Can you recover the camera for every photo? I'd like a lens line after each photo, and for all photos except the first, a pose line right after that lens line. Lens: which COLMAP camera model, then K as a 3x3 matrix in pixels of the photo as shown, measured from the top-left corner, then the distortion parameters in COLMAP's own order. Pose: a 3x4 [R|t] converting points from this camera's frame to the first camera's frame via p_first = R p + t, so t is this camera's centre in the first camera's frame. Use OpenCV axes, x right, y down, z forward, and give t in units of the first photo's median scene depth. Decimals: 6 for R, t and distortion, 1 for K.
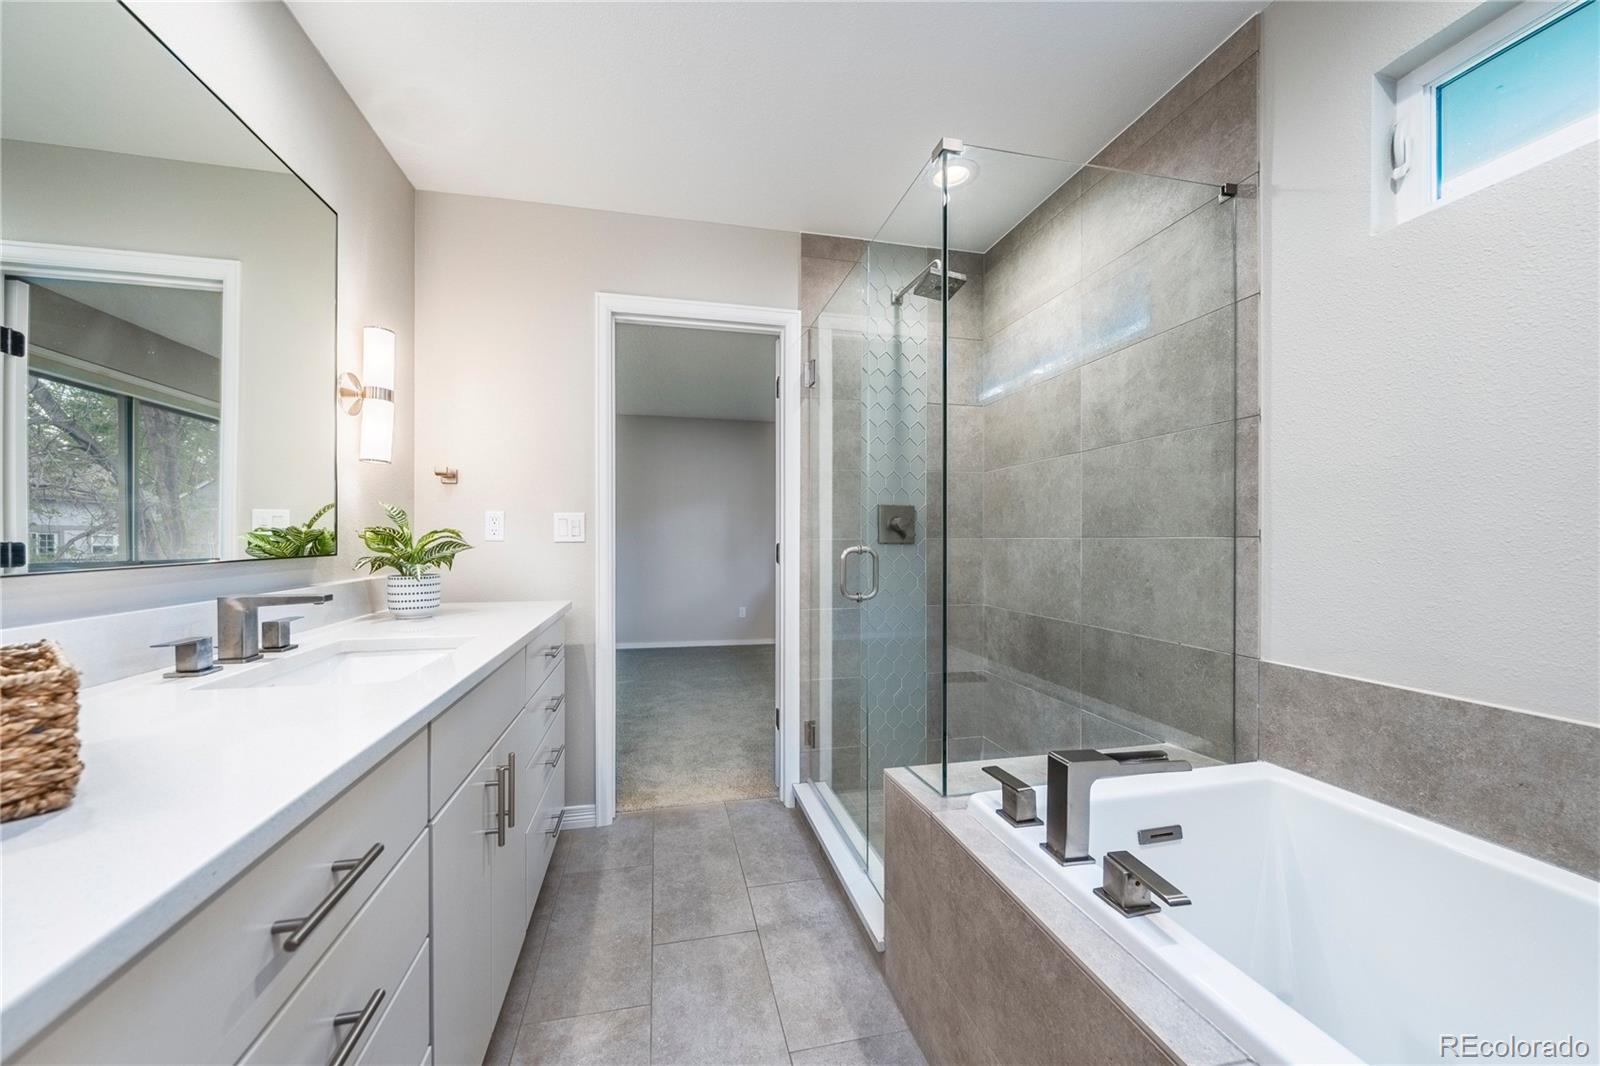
lens RADIAL K [[549.3, 0, 798.7], [0, 549.3, 538.2], [0, 0, 1]] dist [-0.003189, -0.000408]
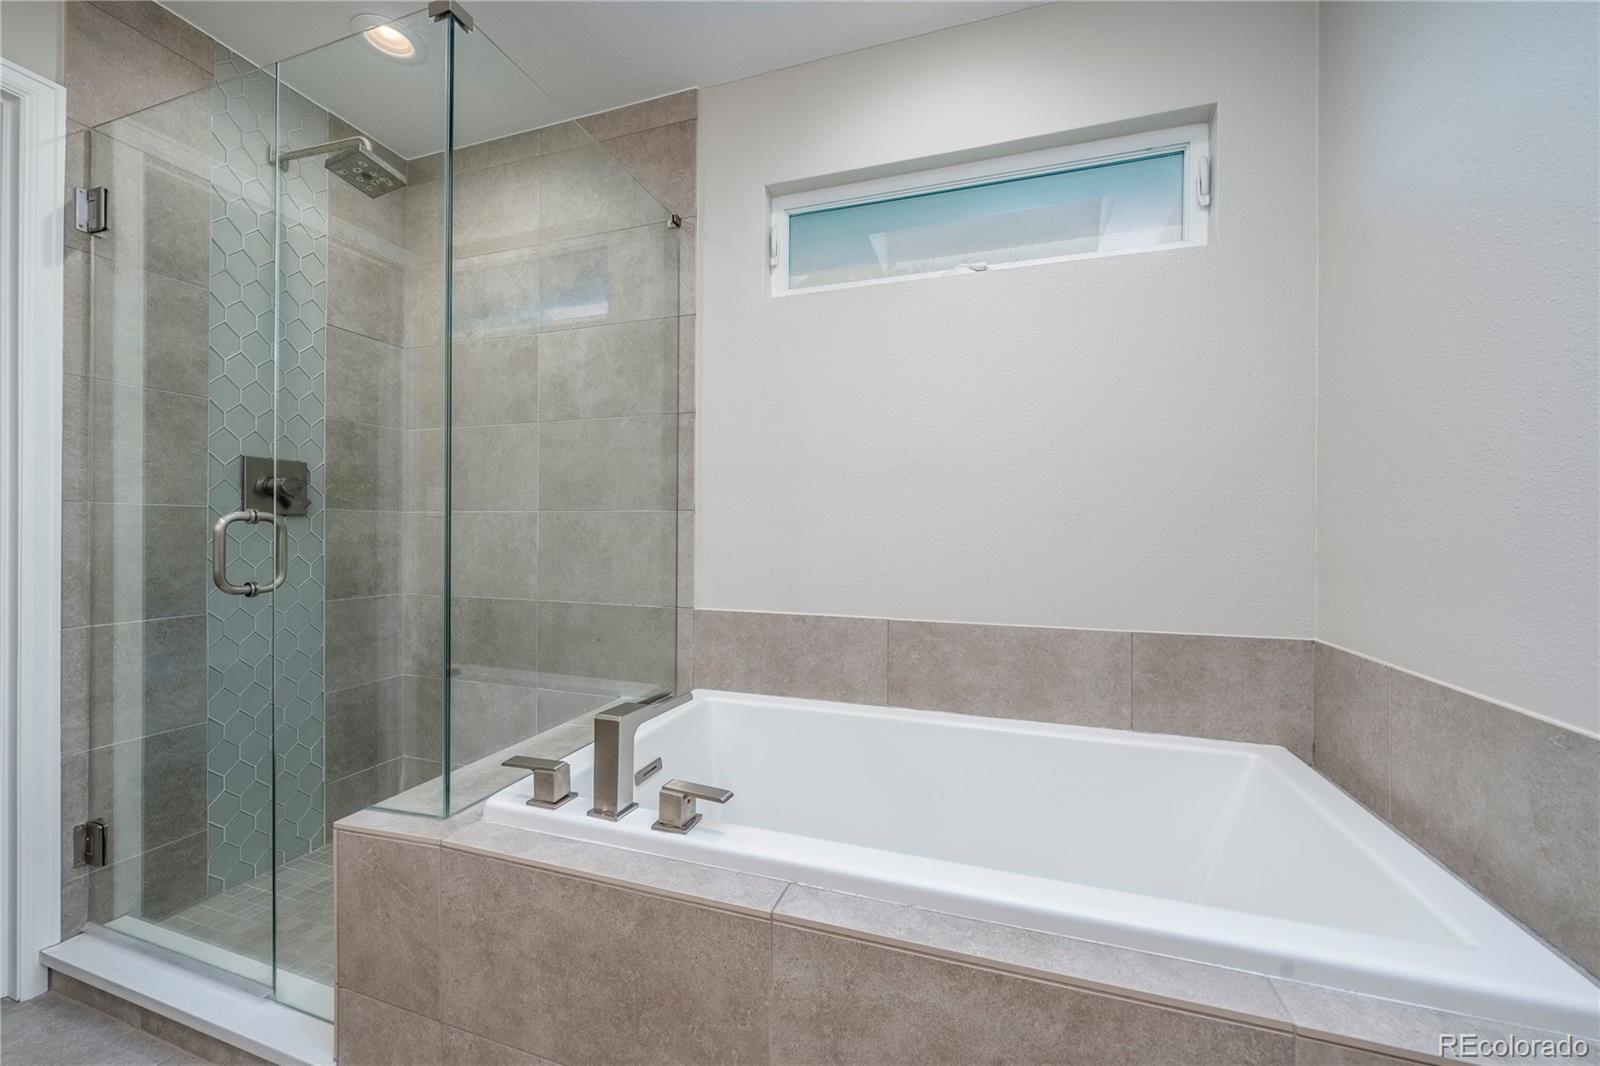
lens RADIAL K [[580.9, 0, 799.0], [0, 580.9, 530.5], [0, 0, 1]] dist [-0.002764, 0.000375]
pose [[0.531373, -0.000743, 0.847137, -0.130808], [-0.008154, 0.999949, 0.005992, 0.028780], [-0.847098, -0.010091, 0.531340, 0.082339]]
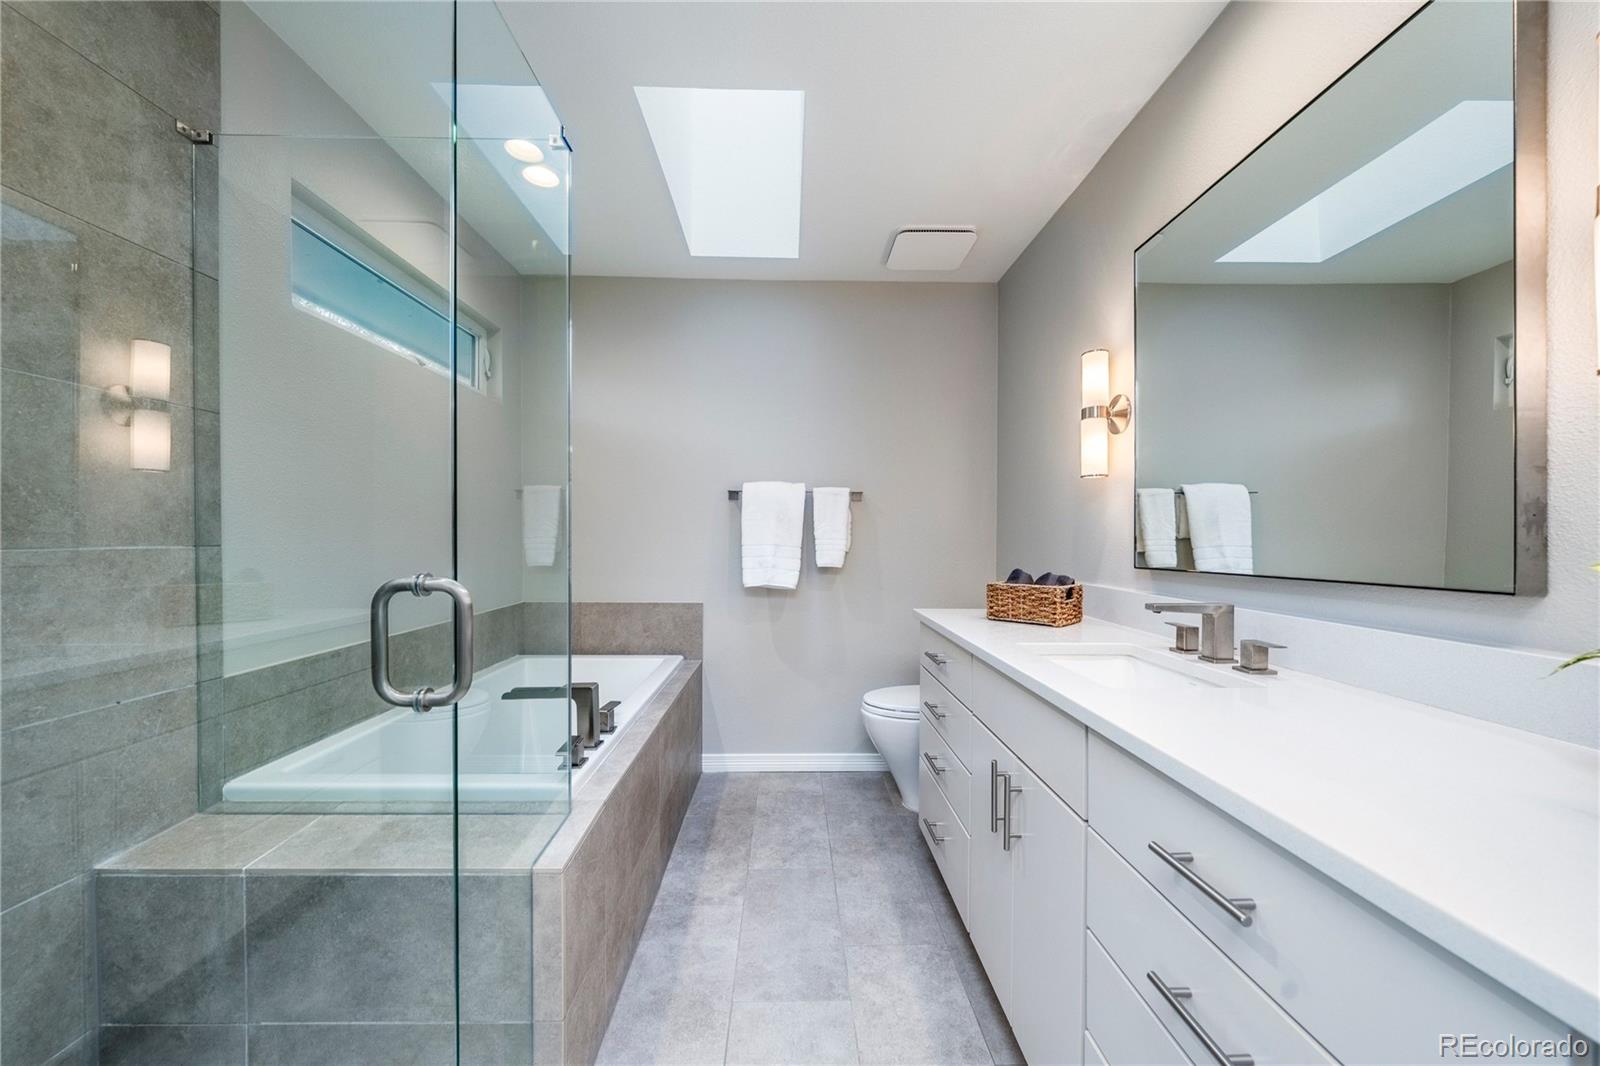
lens RADIAL K [[600.5, 0, 794.8], [0, 600.5, 541.5], [0, 0, 1]] dist [-0.001180, -0.000118]
pose [[-0.973038, -0.007128, 0.230535, -0.292774], [-0.006224, 0.999970, 0.004649, -0.017425], [-0.230561, 0.003088, -0.973053, 1.517035]]
